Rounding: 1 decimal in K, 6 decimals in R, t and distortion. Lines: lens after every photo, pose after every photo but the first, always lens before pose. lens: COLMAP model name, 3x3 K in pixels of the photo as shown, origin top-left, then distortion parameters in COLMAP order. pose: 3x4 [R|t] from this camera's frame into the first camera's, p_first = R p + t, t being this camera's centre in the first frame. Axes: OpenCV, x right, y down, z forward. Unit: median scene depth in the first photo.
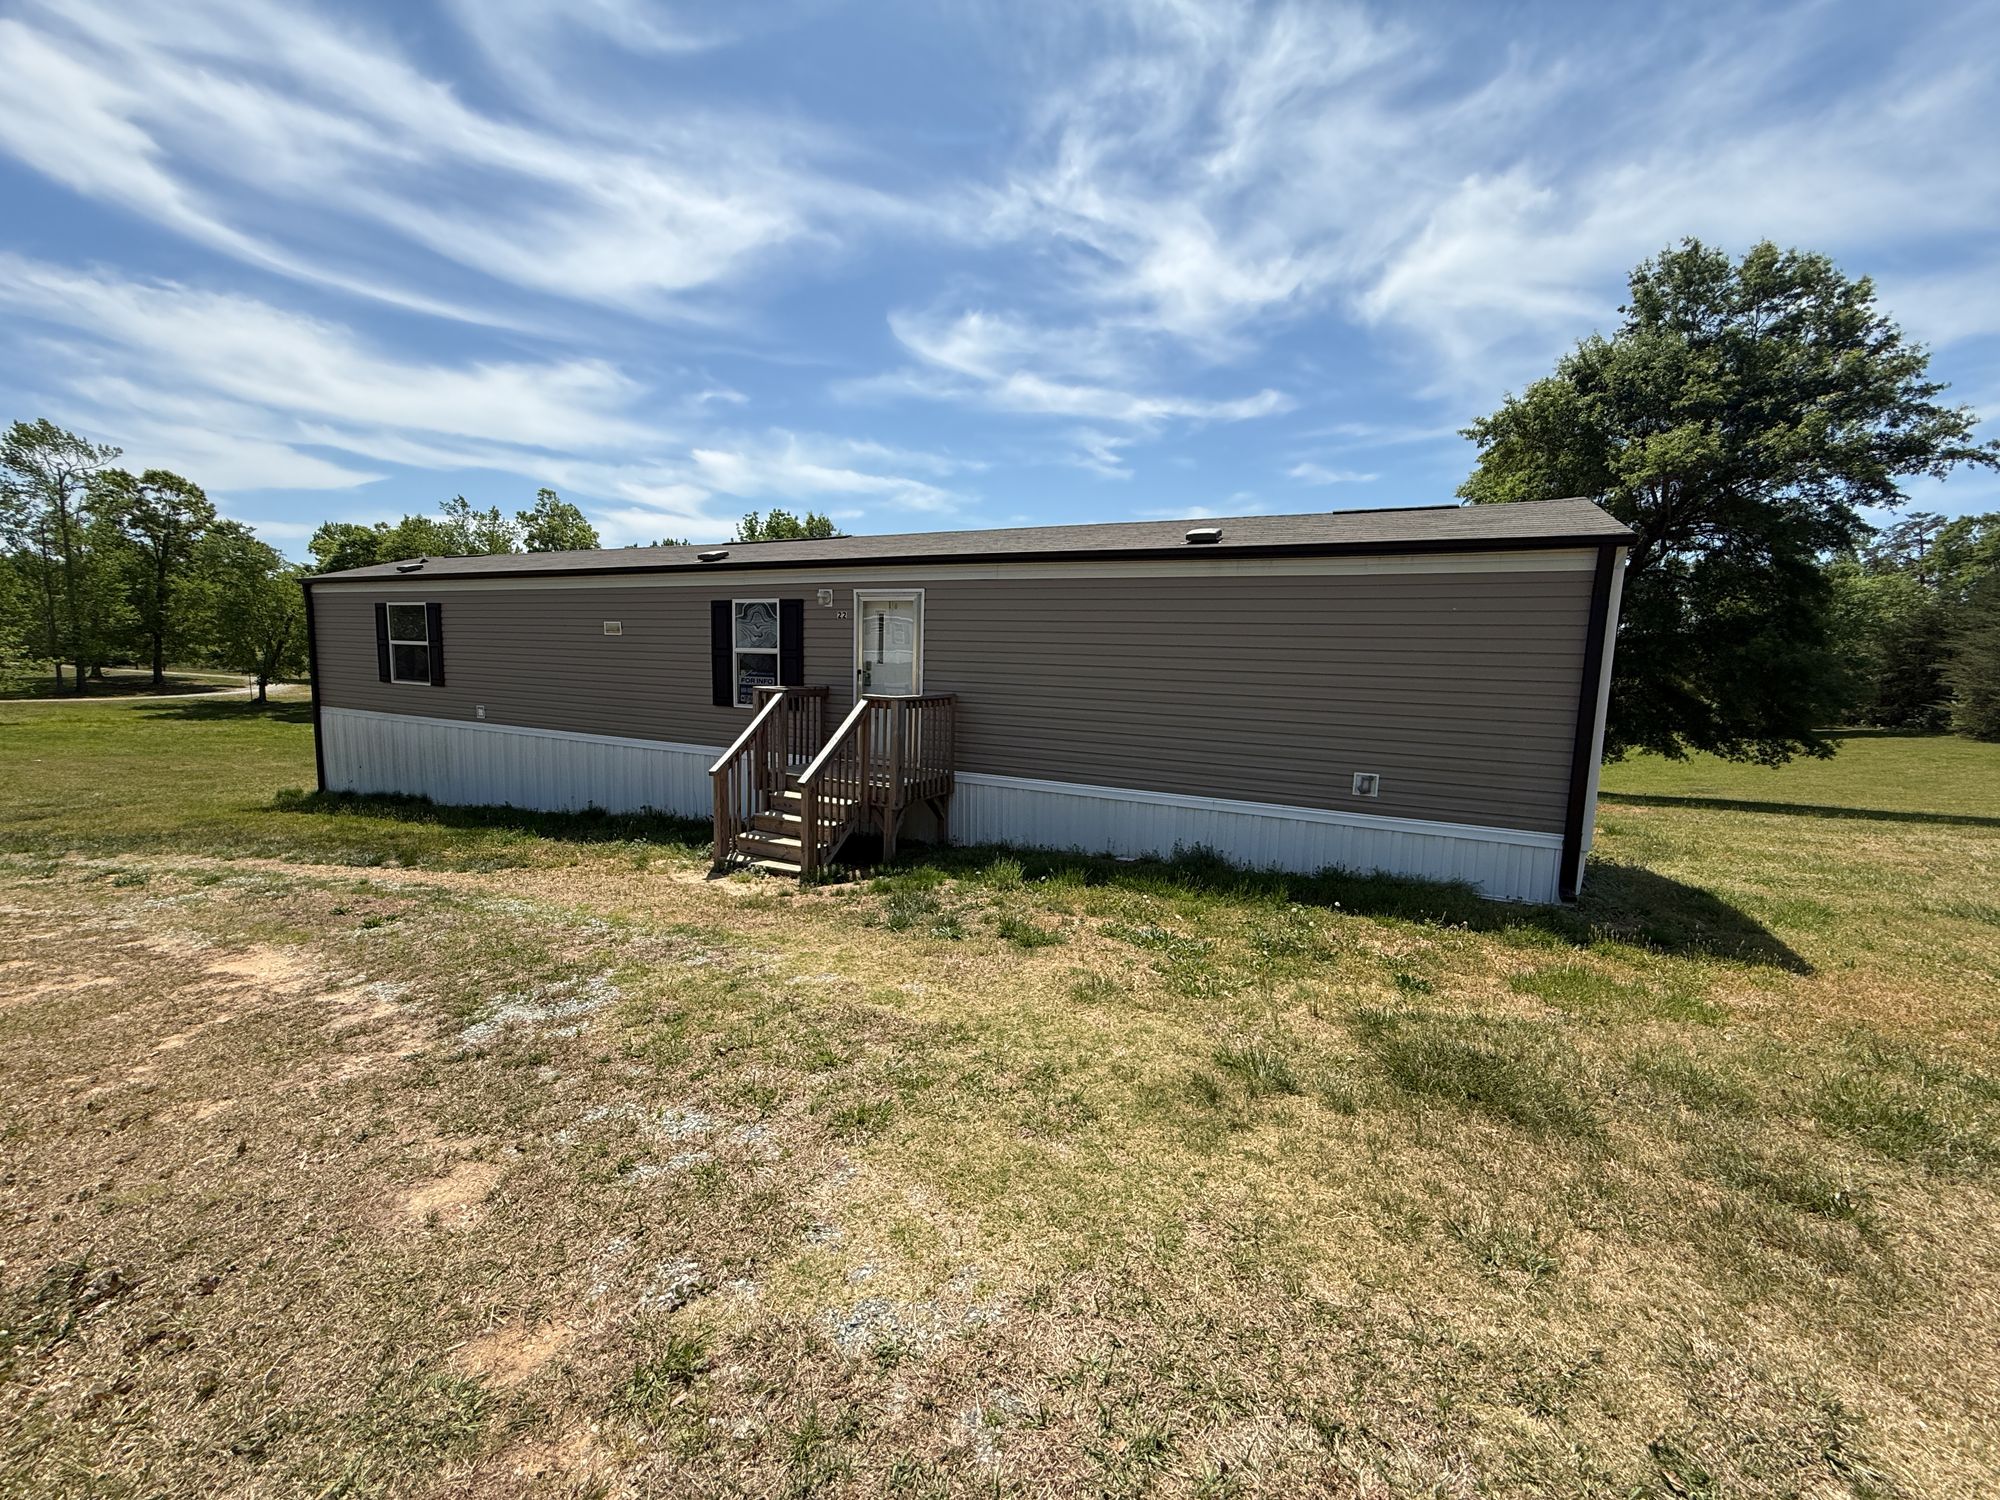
lens RADIAL K [[802.8, 0, 1000.3], [0, 802.8, 759.6], [0, 0, 1]] dist [-0.000467, -0.000912]
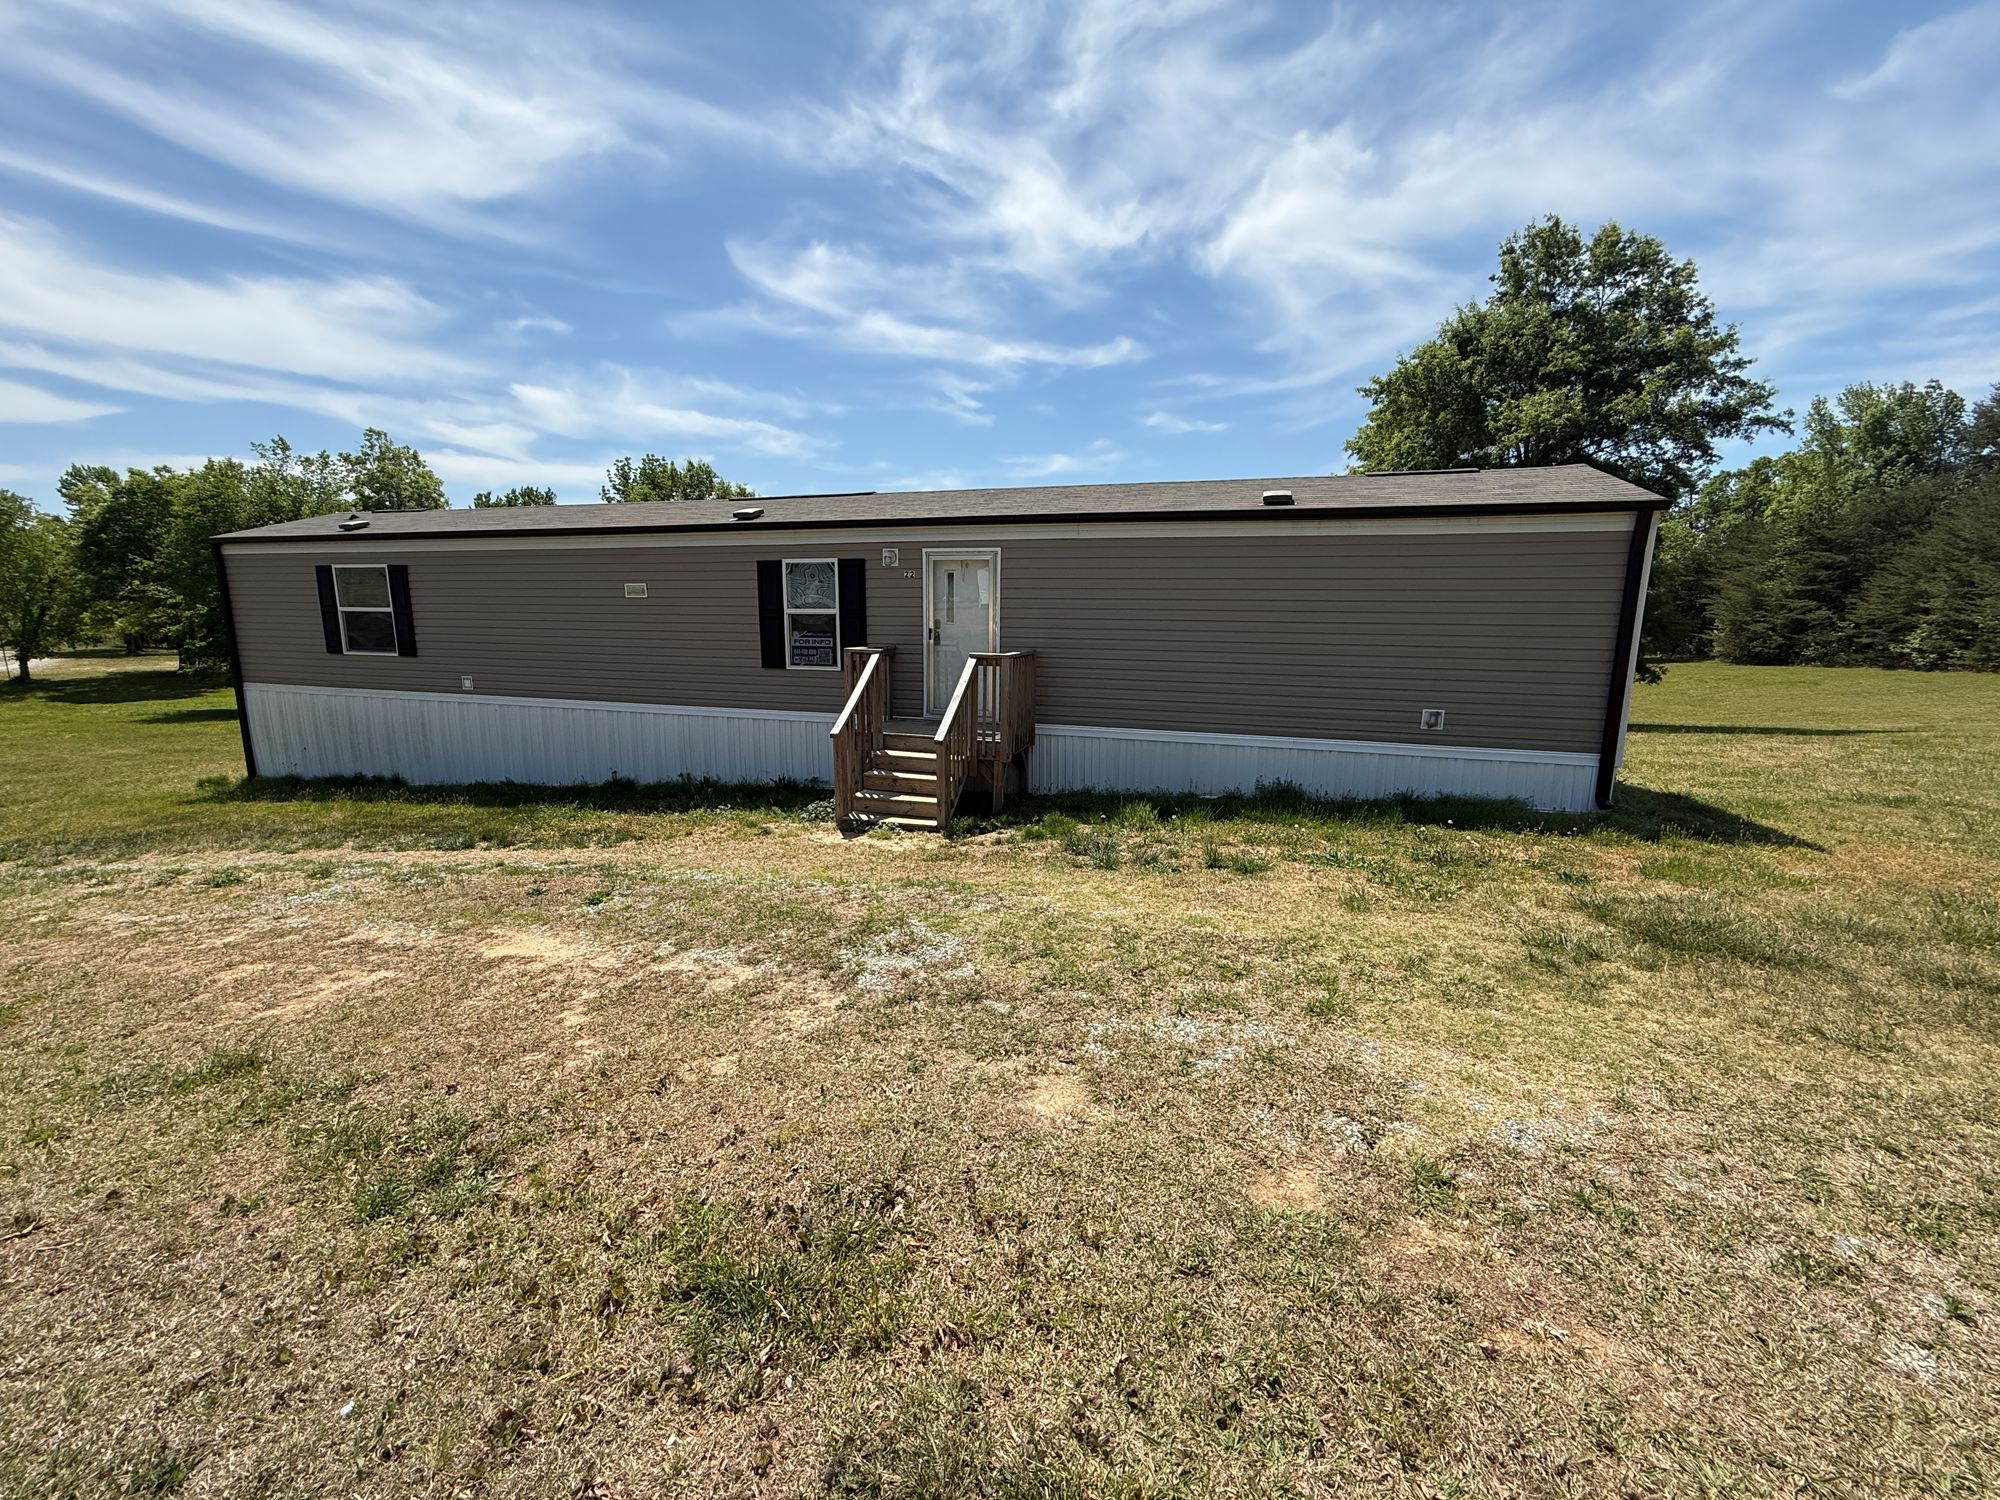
lens RADIAL K [[805.7, 0, 1000.0], [0, 805.7, 750.0], [0, 0, 1]] dist [0.000206, -0.000506]
pose [[0.986593, -0.047288, 0.156201, -0.290882], [0.039730, 0.997900, 0.051164, -0.007430], [-0.158292, -0.044272, 0.986399, -0.033913]]
